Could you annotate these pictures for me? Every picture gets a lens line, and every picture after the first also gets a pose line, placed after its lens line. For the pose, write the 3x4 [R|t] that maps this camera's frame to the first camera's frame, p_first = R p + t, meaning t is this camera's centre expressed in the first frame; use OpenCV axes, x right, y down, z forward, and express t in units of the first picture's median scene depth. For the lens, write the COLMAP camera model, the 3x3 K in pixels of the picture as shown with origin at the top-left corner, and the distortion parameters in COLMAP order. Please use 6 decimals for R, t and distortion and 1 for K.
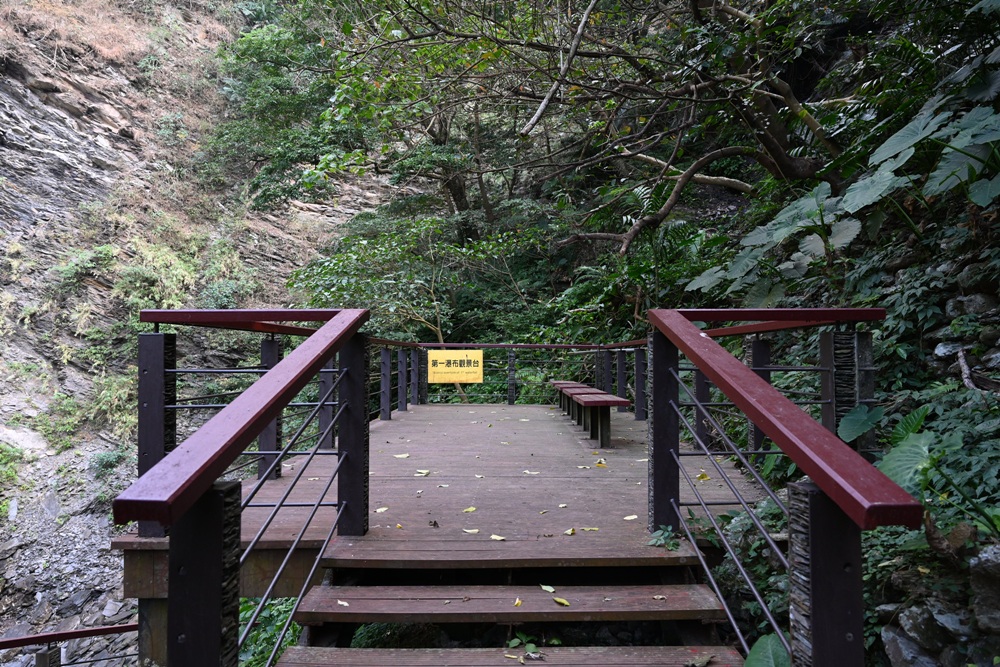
lens RADIAL K [[676.9, 0, 500.0], [0, 676.9, 333.5], [0, 0, 1]] dist [-0.000339, -0.000436]
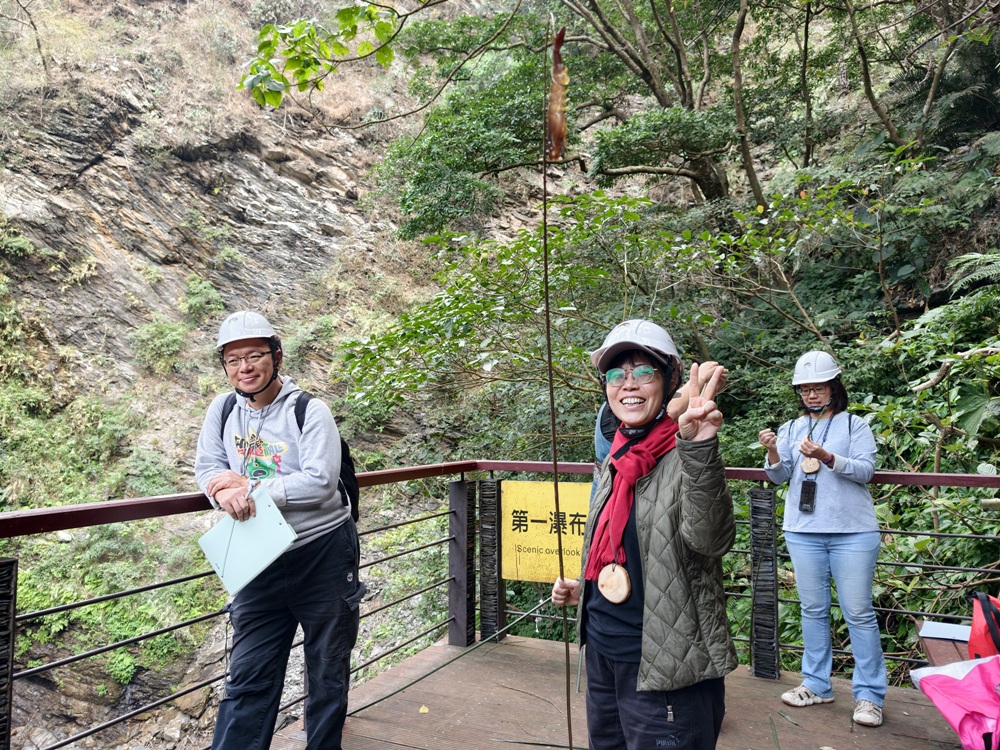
lens RADIAL K [[724.2, 0, 486.7], [0, 724.2, 375.2], [0, 0, 1]] dist [0.056200, -0.075318]
pose [[0.914430, -0.036166, -0.403126, 0.010272], [0.021428, 0.998929, -0.041010, -0.003877], [0.404177, 0.028863, 0.914225, 0.177491]]
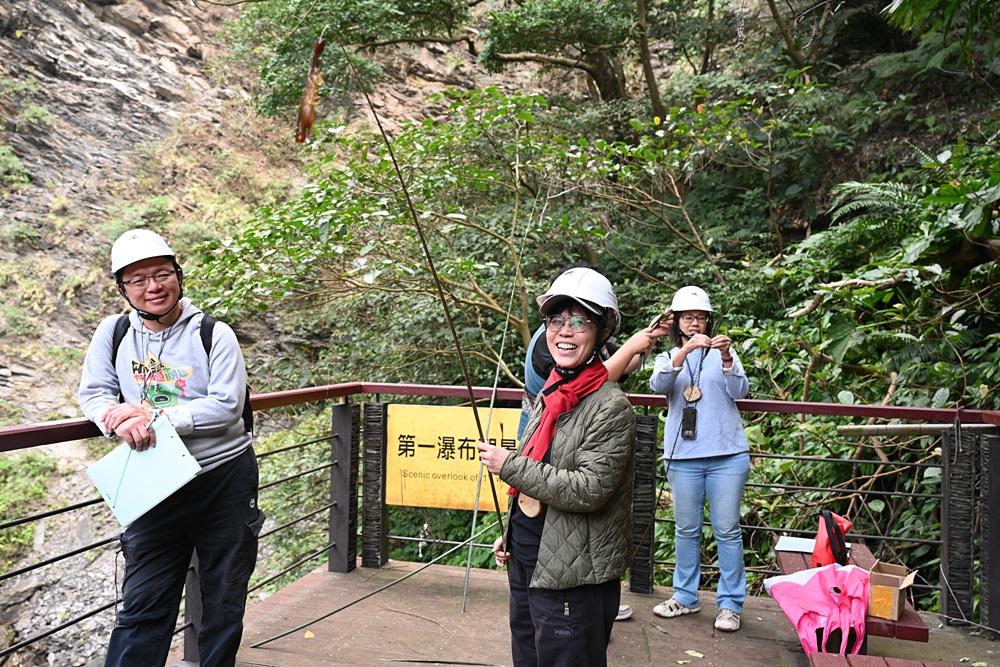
lens RADIAL K [[818.8, 0, 500.0], [0, 818.8, 333.5], [0, 0, 1]] dist [-0.008827, 0.014283]
pose [[0.972718, 0.016653, -0.231393, 0.010315], [-0.010062, 0.999510, 0.029634, -0.005963], [0.231773, -0.026497, 0.972409, 0.169070]]
